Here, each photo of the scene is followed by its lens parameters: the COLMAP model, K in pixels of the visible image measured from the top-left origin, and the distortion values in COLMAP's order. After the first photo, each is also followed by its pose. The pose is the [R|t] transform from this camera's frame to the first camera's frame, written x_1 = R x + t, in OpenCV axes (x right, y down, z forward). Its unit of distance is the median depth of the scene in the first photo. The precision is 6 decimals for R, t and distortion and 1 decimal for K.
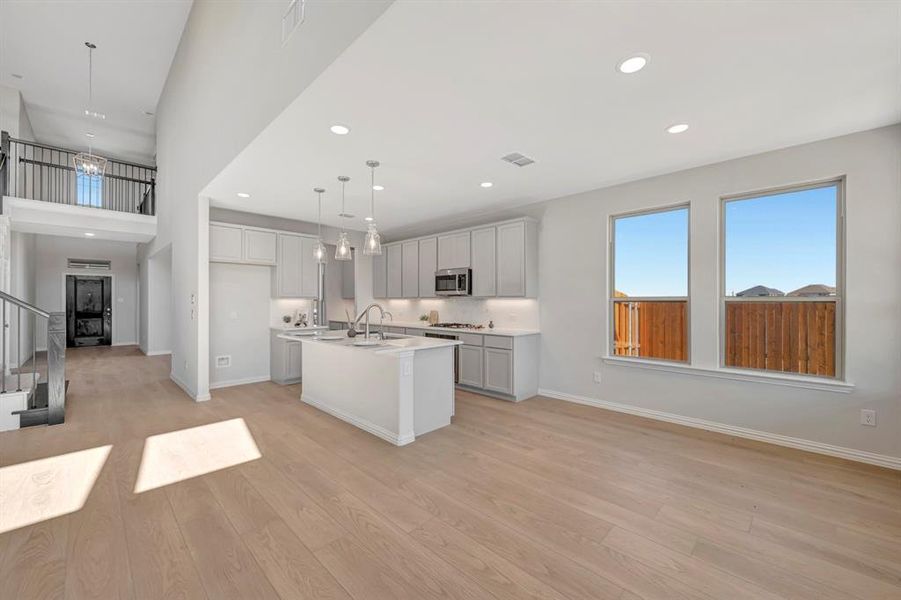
lens RADIAL K [[355.2, 0, 455.0], [0, 355.2, 300.5], [0, 0, 1]] dist [-0.000487, -0.000155]
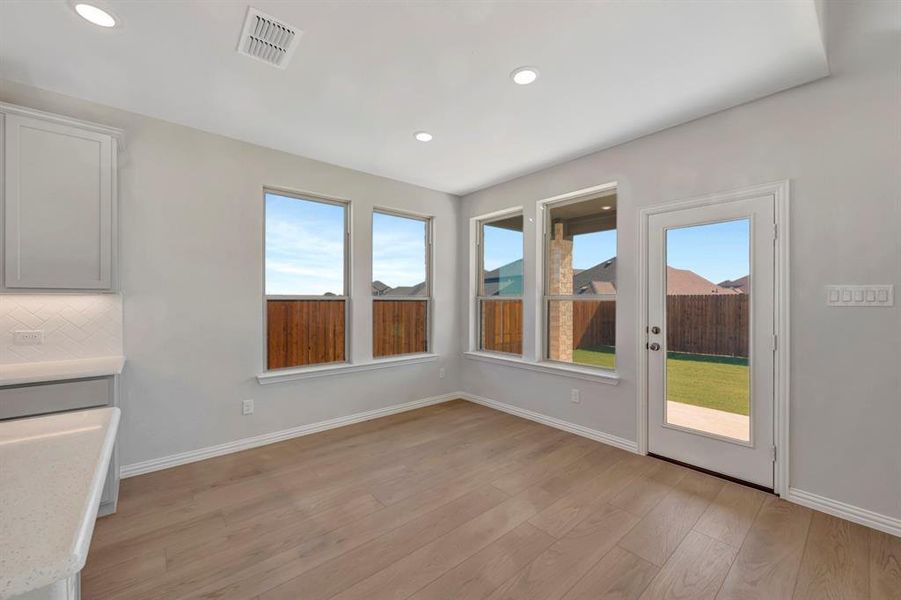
lens RADIAL K [[355.2, 0, 455.0], [0, 355.2, 300.5], [0, 0, 1]] dist [-0.000487, -0.000155]
pose [[0.090445, -0.000318, 0.995901, -0.206236], [-0.002361, 0.999997, 0.000534, 0.001086], [-0.995899, -0.002399, 0.090444, 0.397521]]
